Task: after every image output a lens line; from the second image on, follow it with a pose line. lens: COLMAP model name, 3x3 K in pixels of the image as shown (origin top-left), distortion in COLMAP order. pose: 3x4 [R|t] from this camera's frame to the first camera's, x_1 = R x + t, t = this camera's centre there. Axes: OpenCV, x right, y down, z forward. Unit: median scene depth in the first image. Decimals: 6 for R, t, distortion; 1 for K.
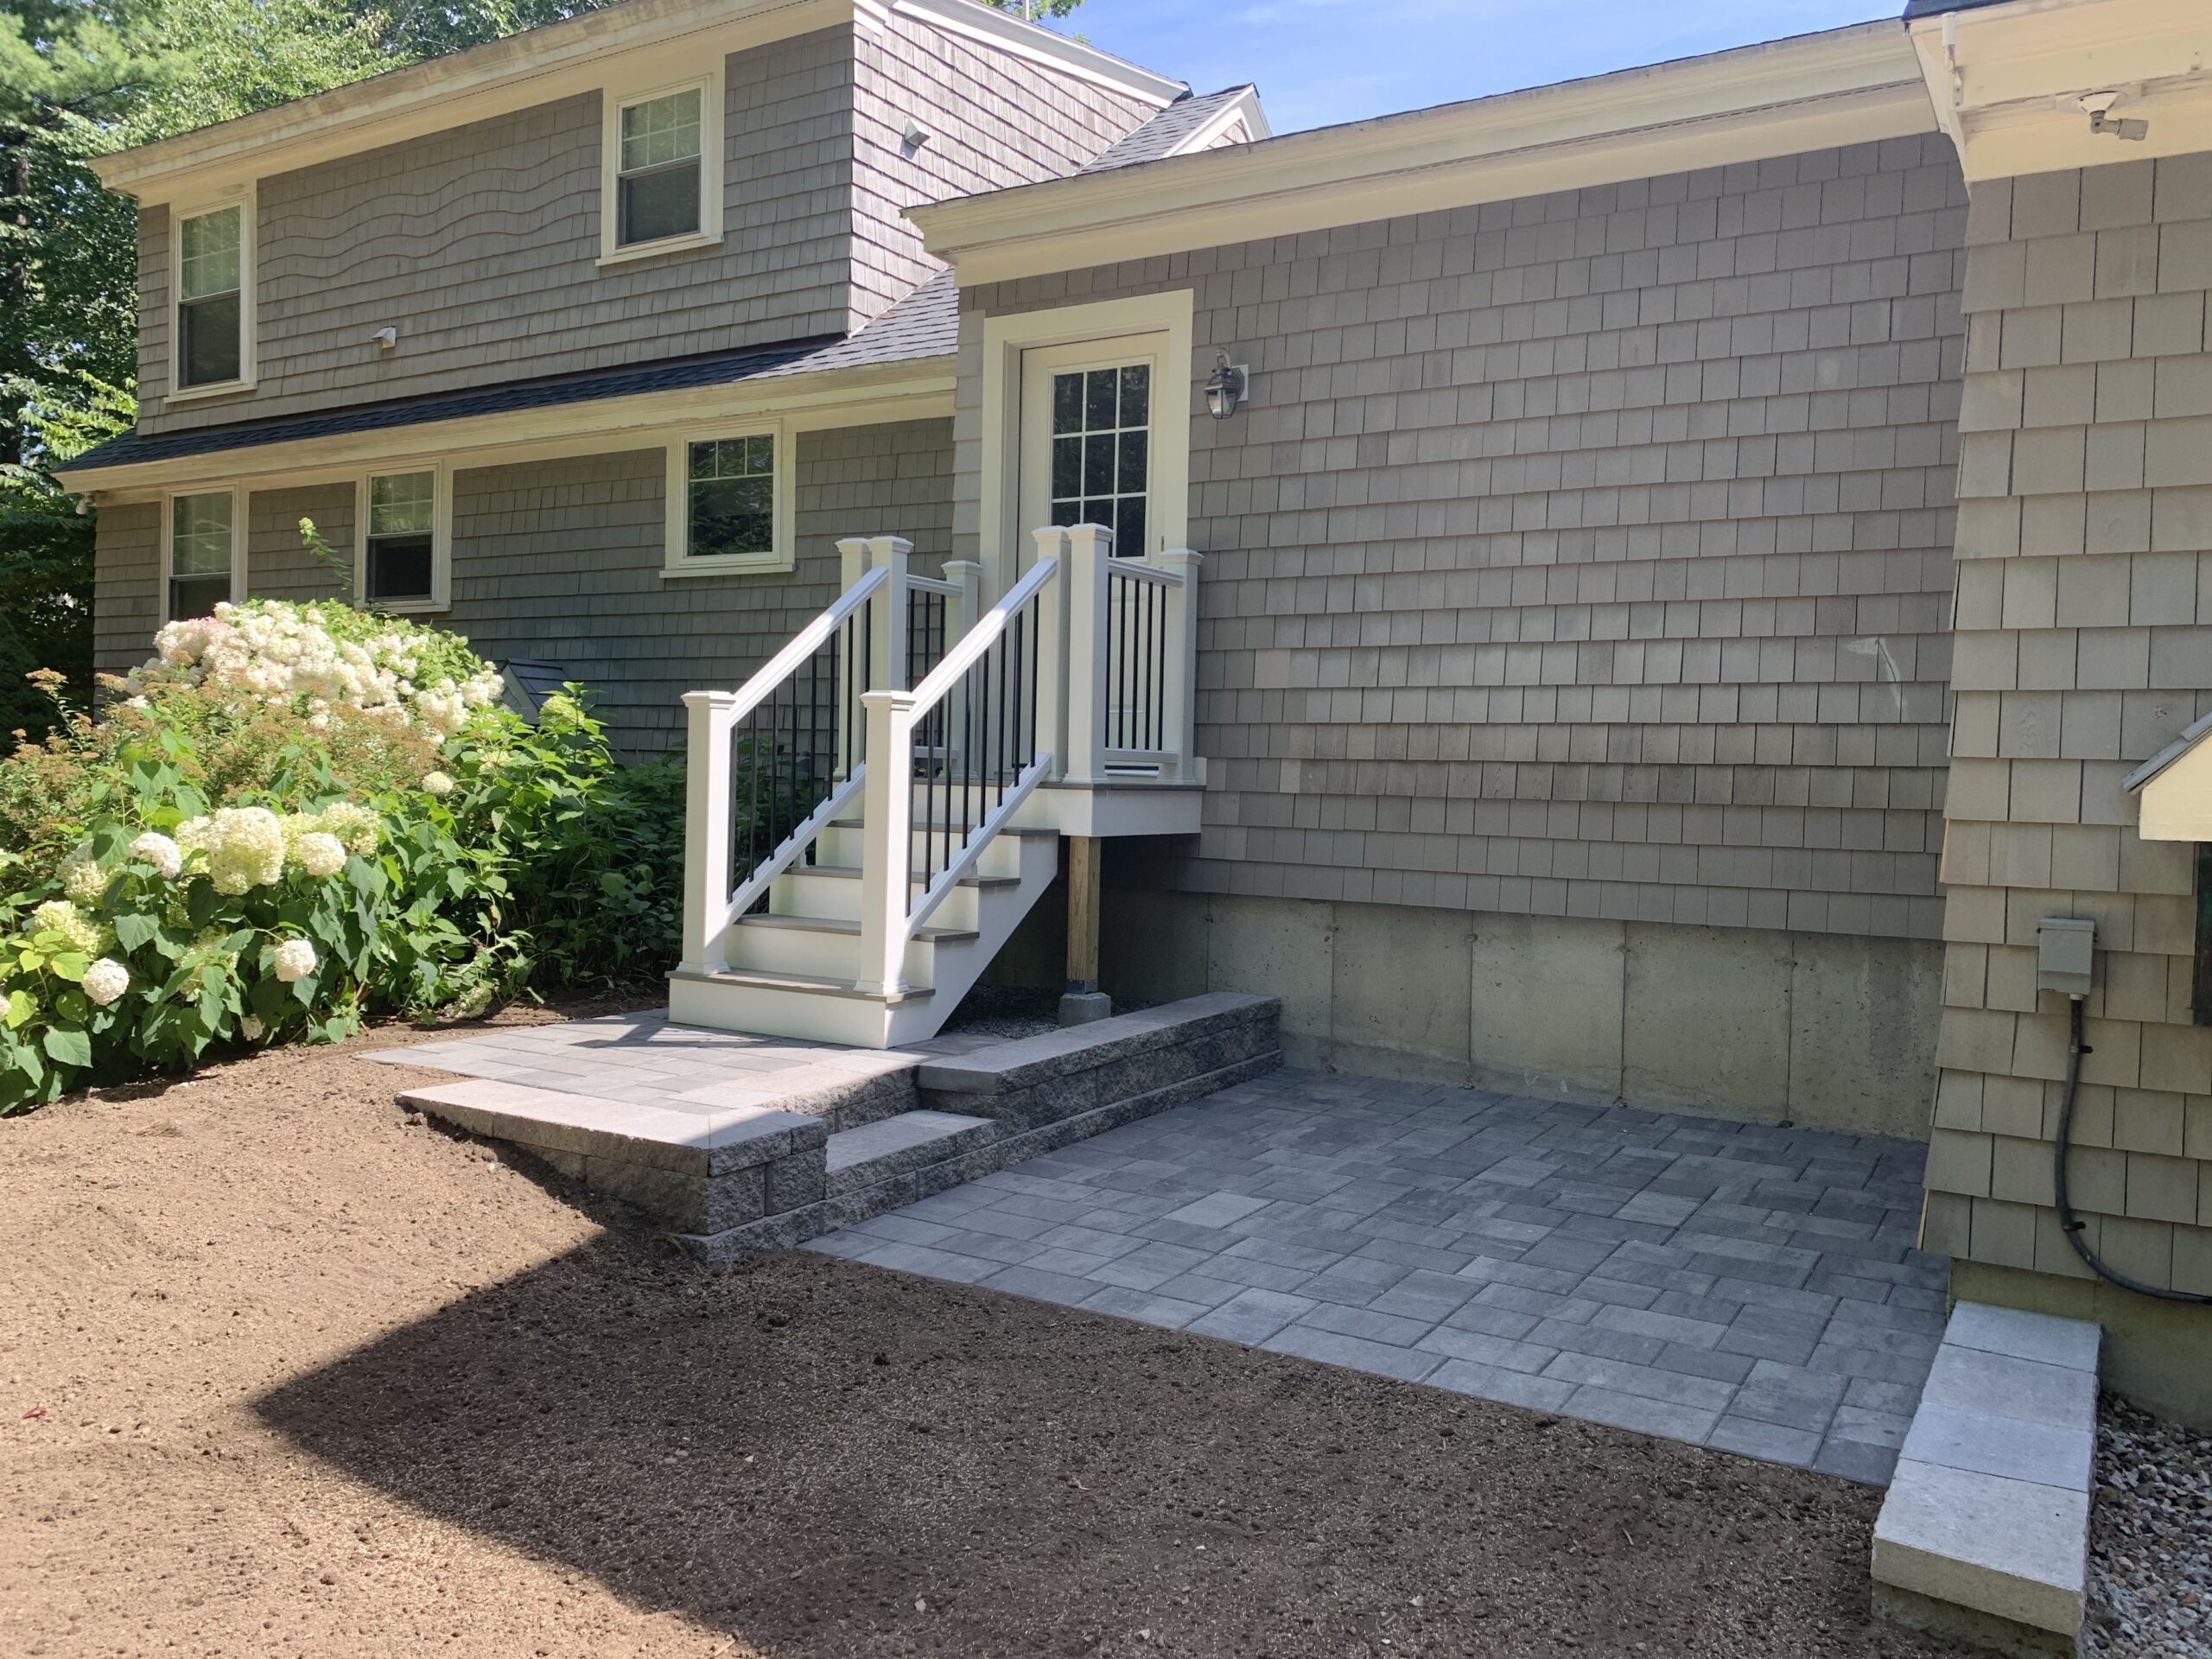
lens RADIAL K [[1713.7, 0, 1086.1], [0, 1713.7, 832.0], [0, 0, 1]] dist [0.025974, -0.031899]
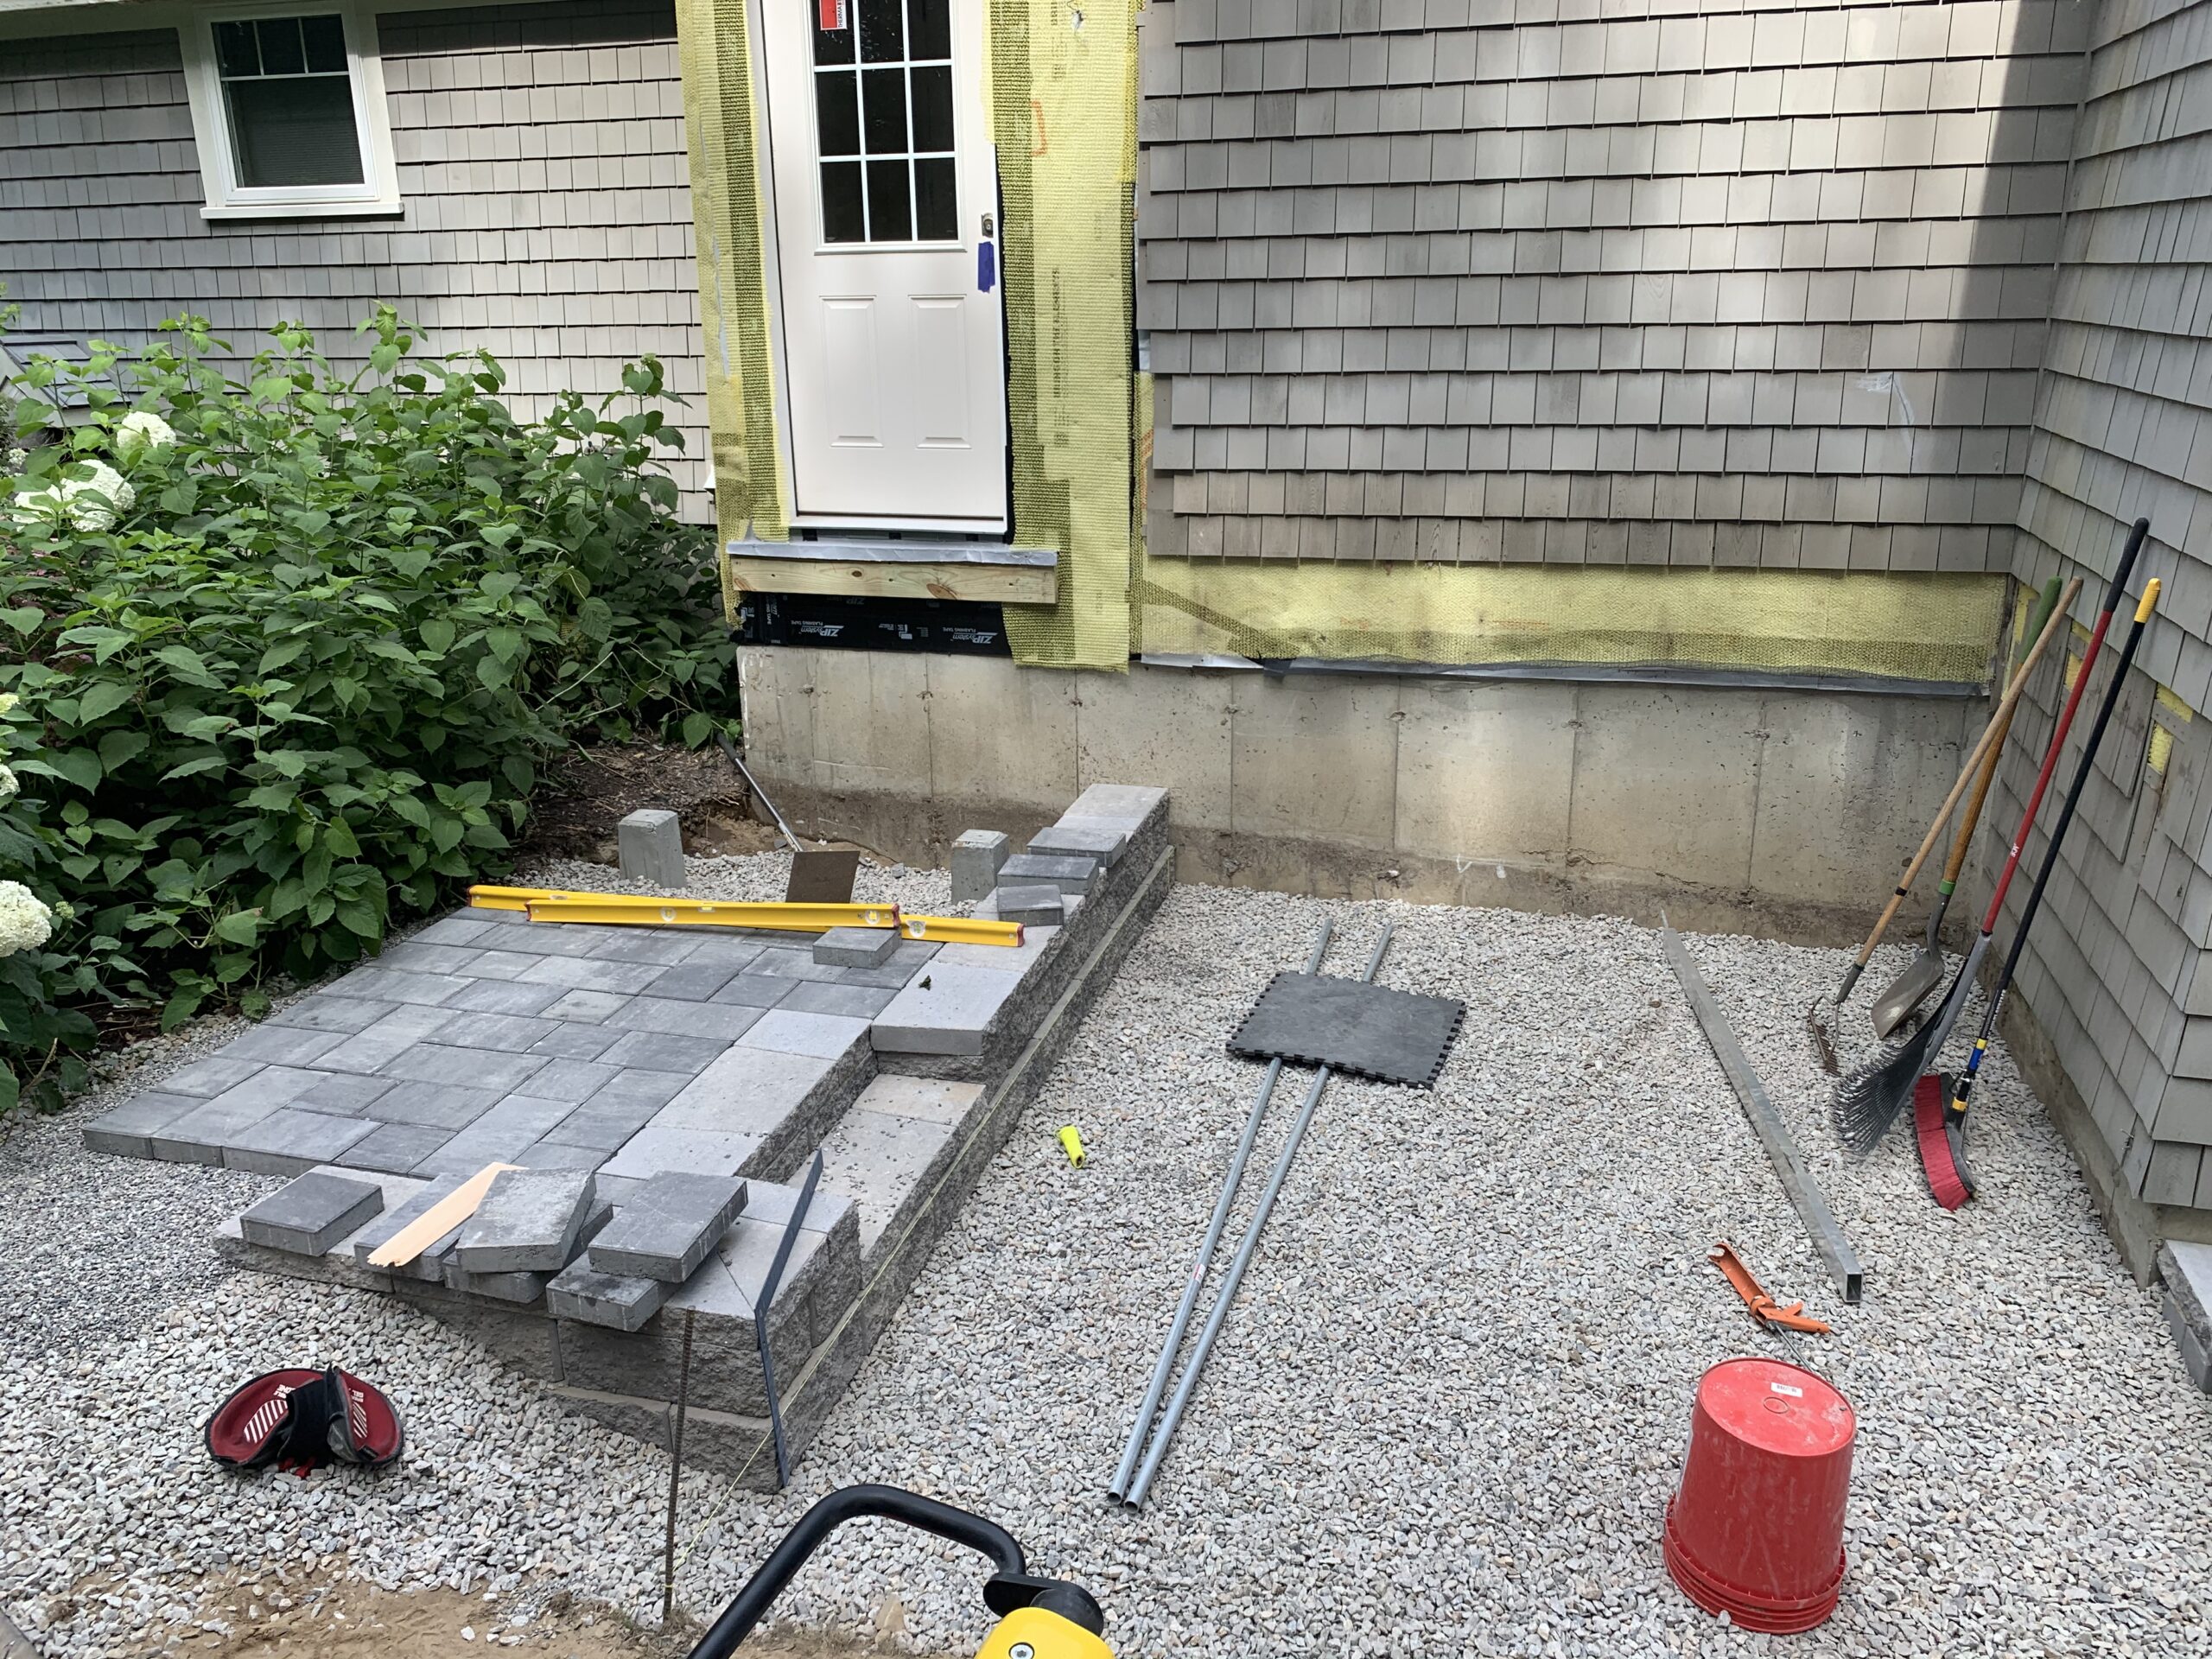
lens RADIAL K [[1713.7, 0, 1075.7], [0, 1713.7, 840.1], [0, 0, 1]] dist [0.025974, -0.031899]
pose [[0.963347, -0.124028, 0.237866, -0.149261], [0.051686, 0.955903, 0.289100, -0.138037], [-0.263233, -0.266209, 0.927276, 0.209026]]
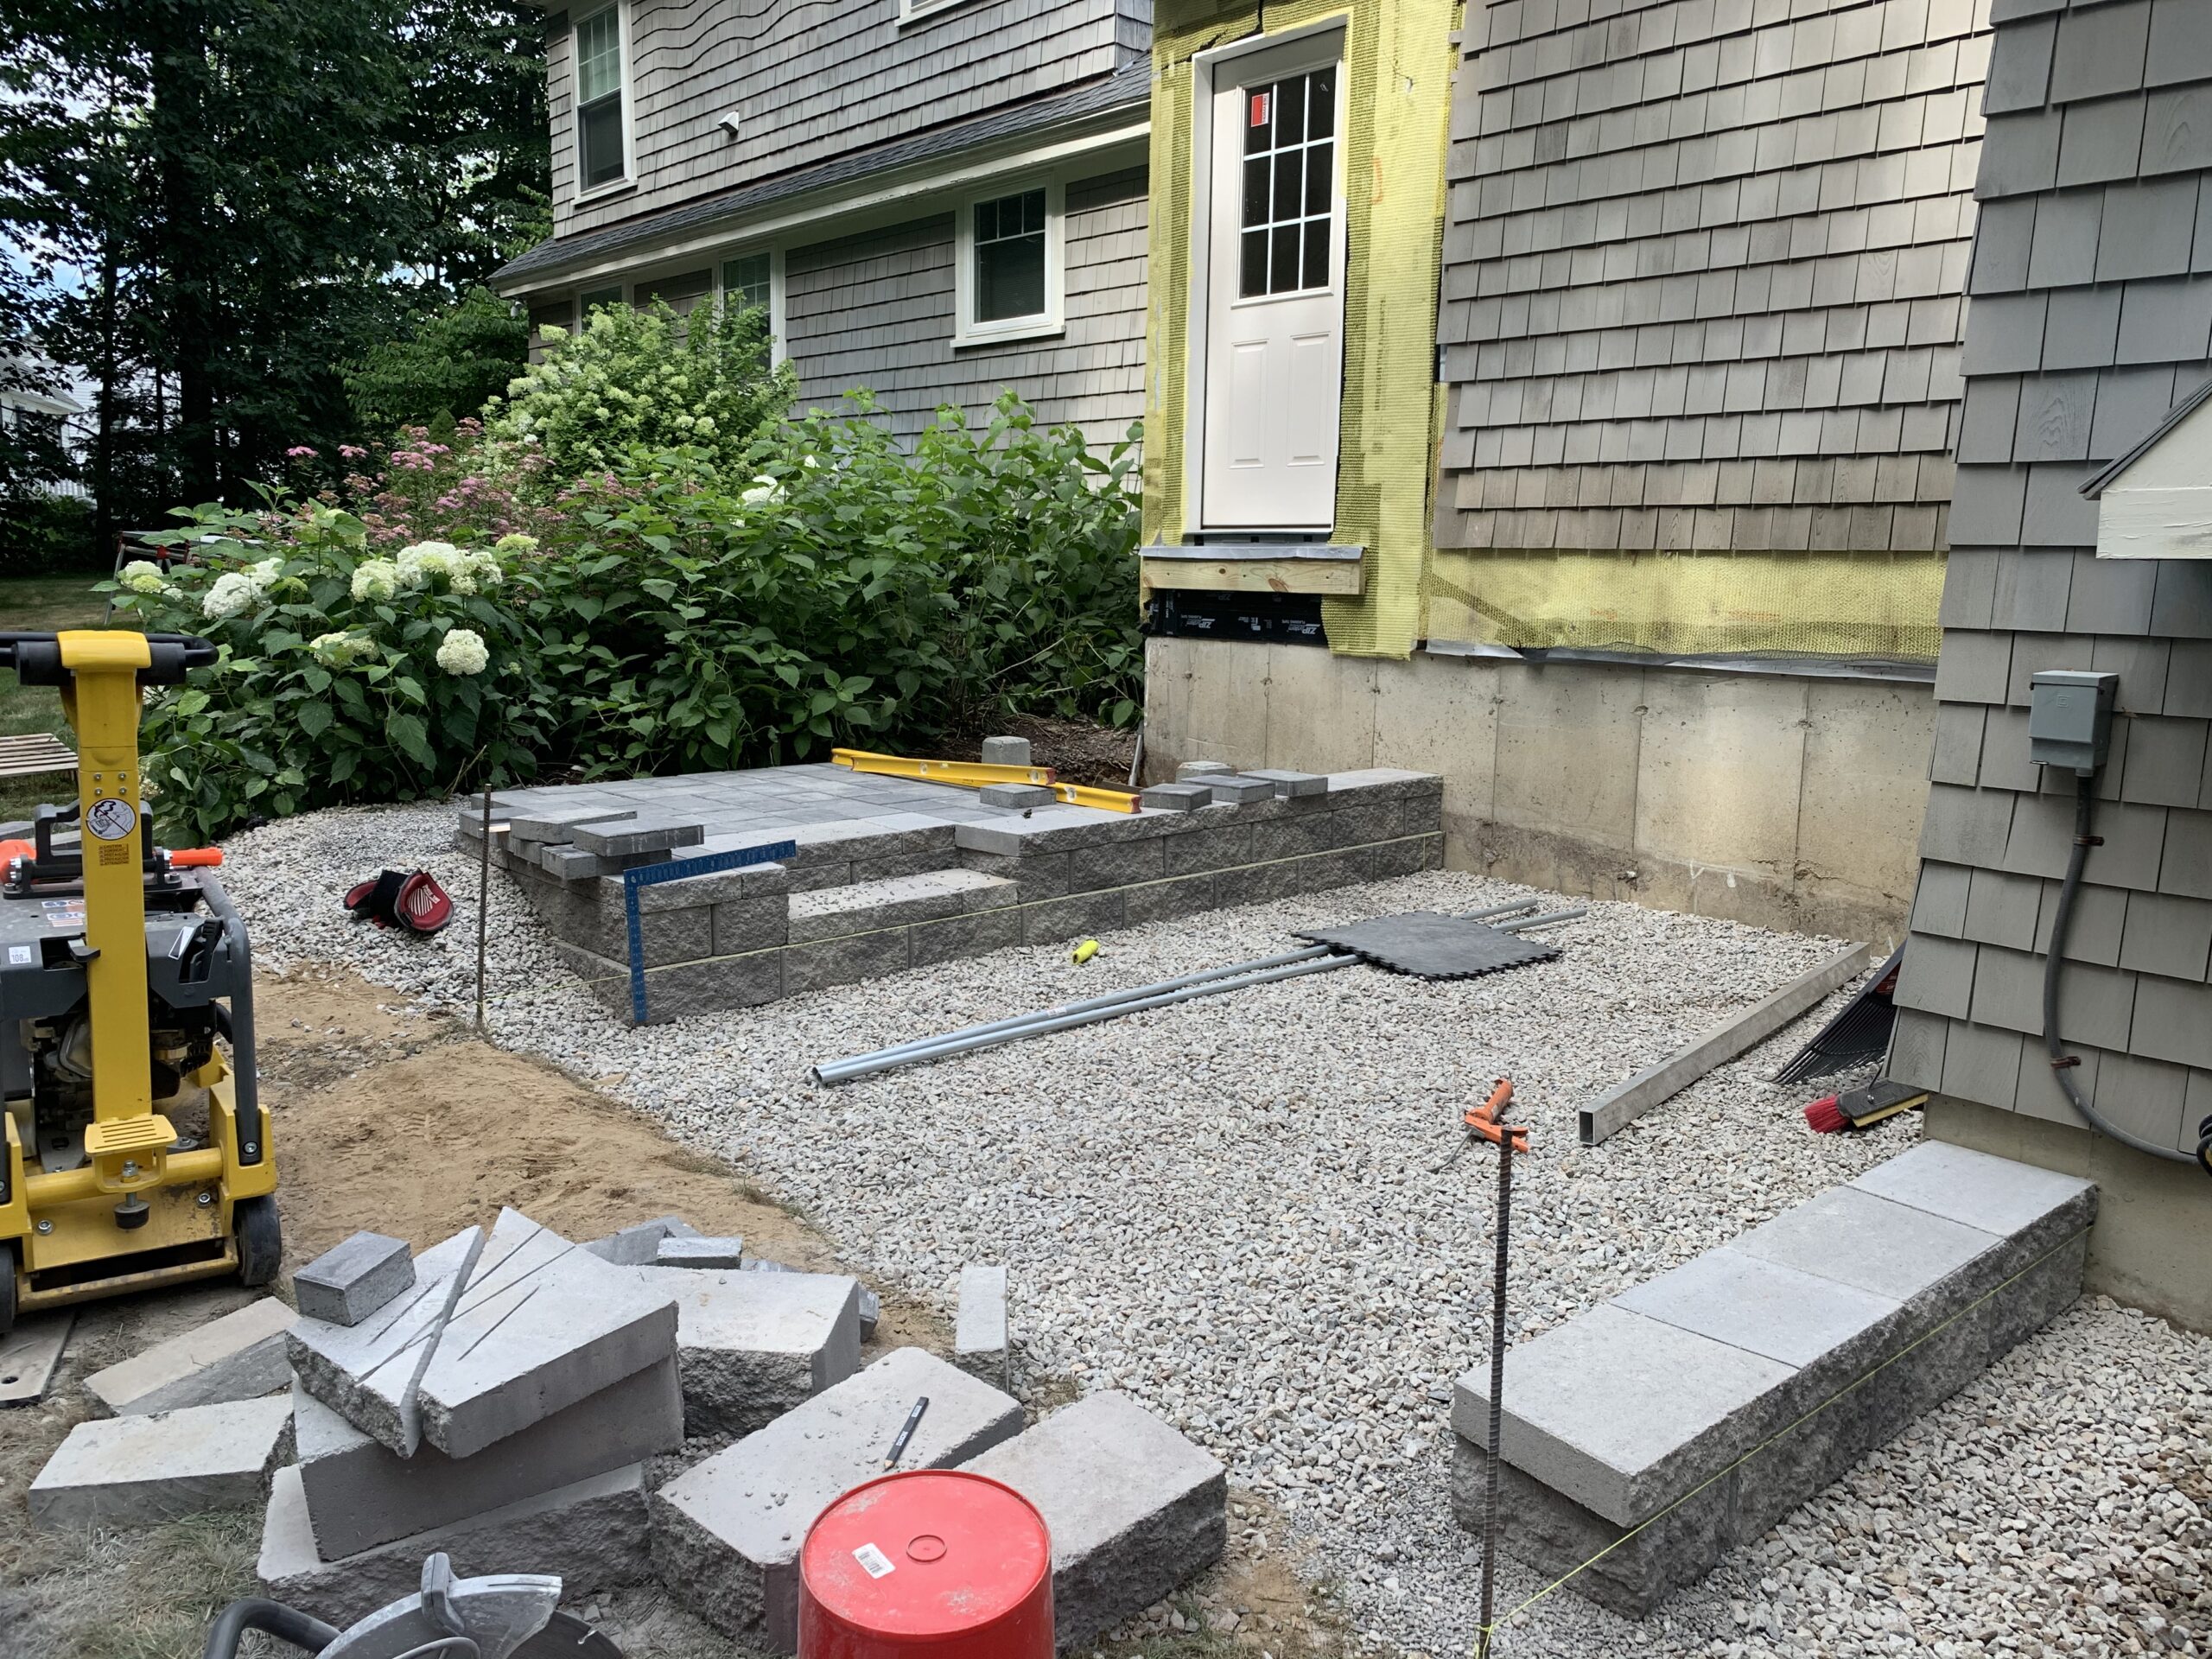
lens RADIAL K [[1713.7, 0, 1073.8], [0, 1713.7, 826.5], [0, 0, 1]] dist [0.025974, -0.031899]
pose [[0.952322, 0.038023, -0.302715, 0.213550], [-0.001881, 0.992916, 0.118800, 0.016452], [0.305087, -0.112567, 0.945648, 0.072274]]
